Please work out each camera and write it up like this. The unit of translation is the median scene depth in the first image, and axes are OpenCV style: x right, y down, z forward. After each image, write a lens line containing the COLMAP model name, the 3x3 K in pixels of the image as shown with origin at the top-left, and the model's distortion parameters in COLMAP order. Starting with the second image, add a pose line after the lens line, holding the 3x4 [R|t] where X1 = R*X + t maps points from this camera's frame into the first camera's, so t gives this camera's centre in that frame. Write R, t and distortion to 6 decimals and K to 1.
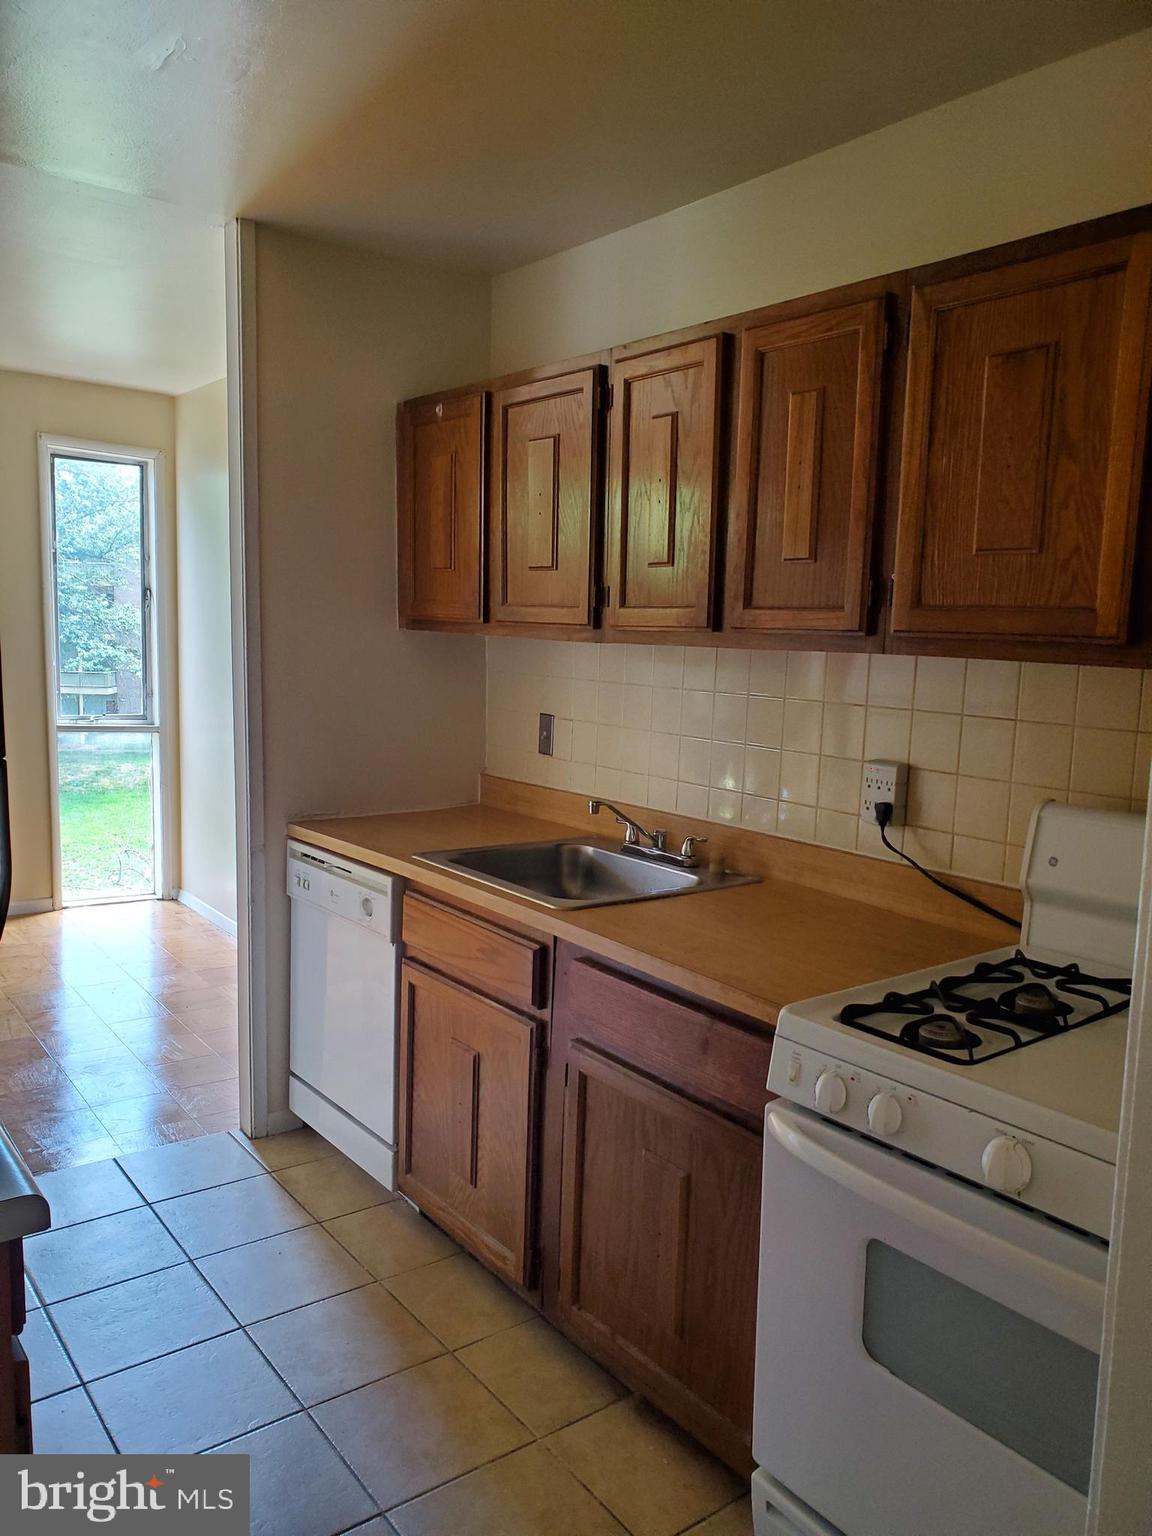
lens RADIAL K [[1169.3, 0, 575.4], [0, 1169.3, 768.7], [0, 0, 1]] dist [-0.002760, 0.011316]
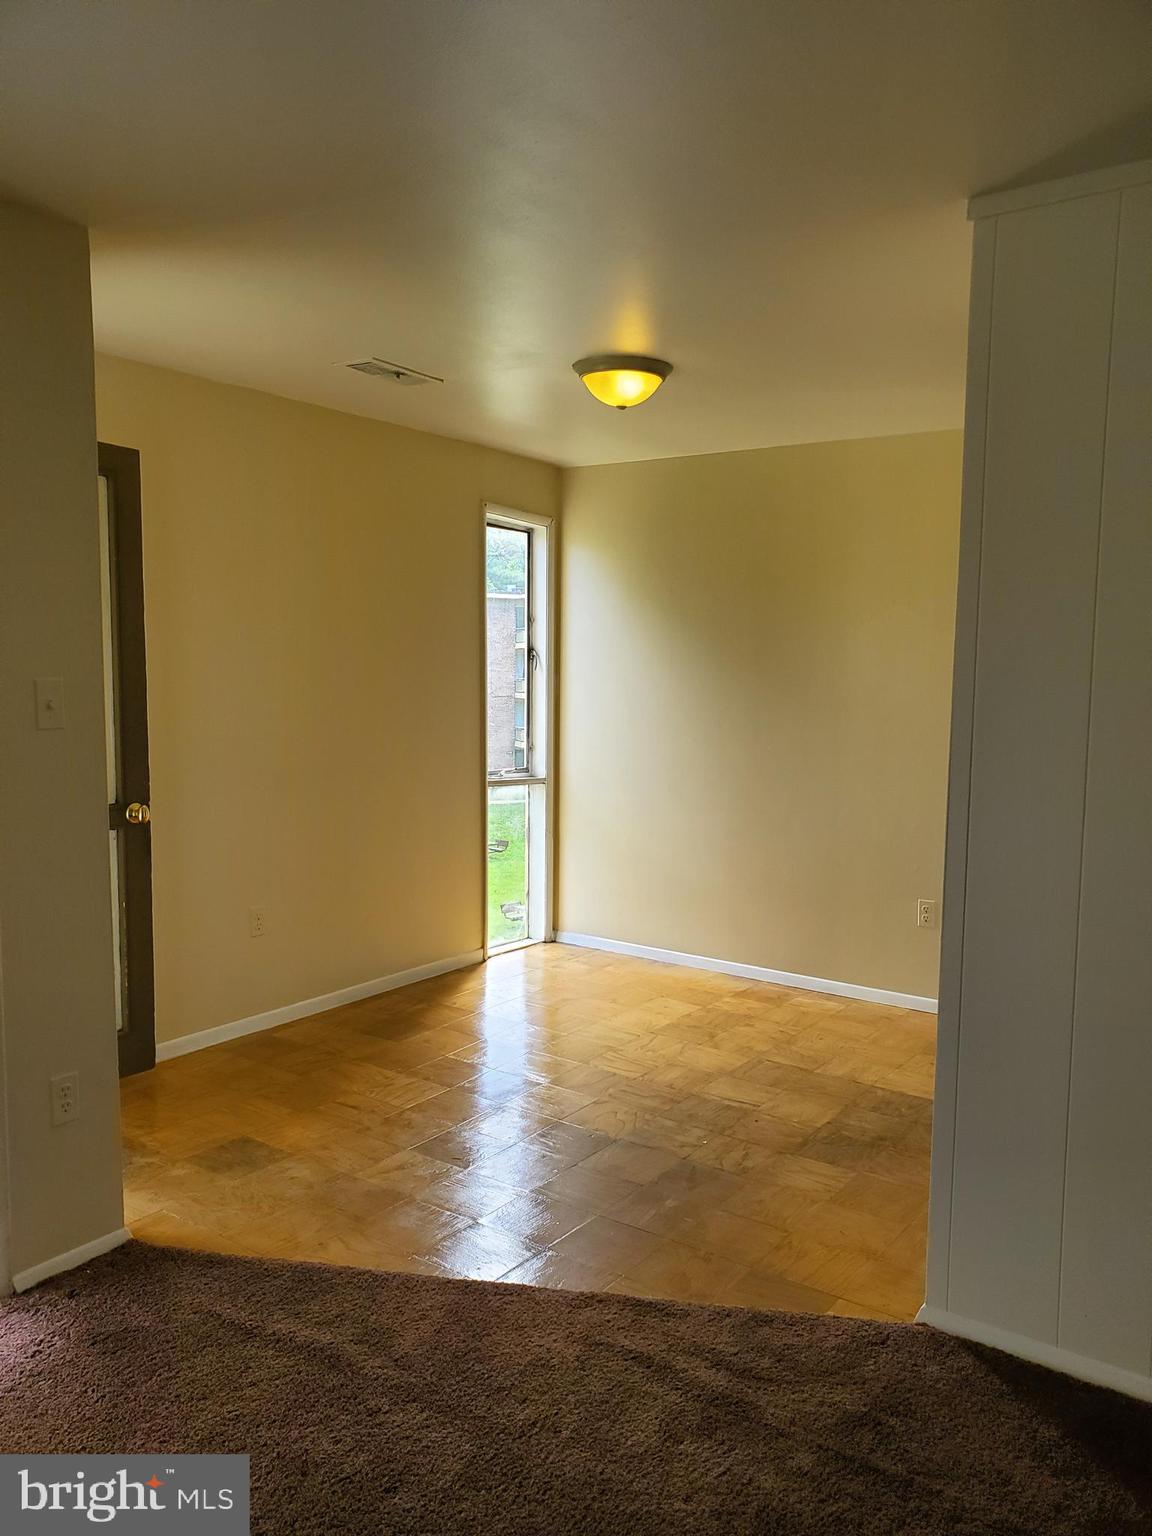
lens RADIAL K [[1169.3, 0, 576.1], [0, 1169.3, 771.1], [0, 0, 1]] dist [-0.002760, 0.011316]
pose [[0.950832, -0.046455, 0.306203, -0.664160], [0.054261, 0.998382, -0.017024, -0.023291], [-0.304916, 0.032801, 0.951814, -0.012190]]
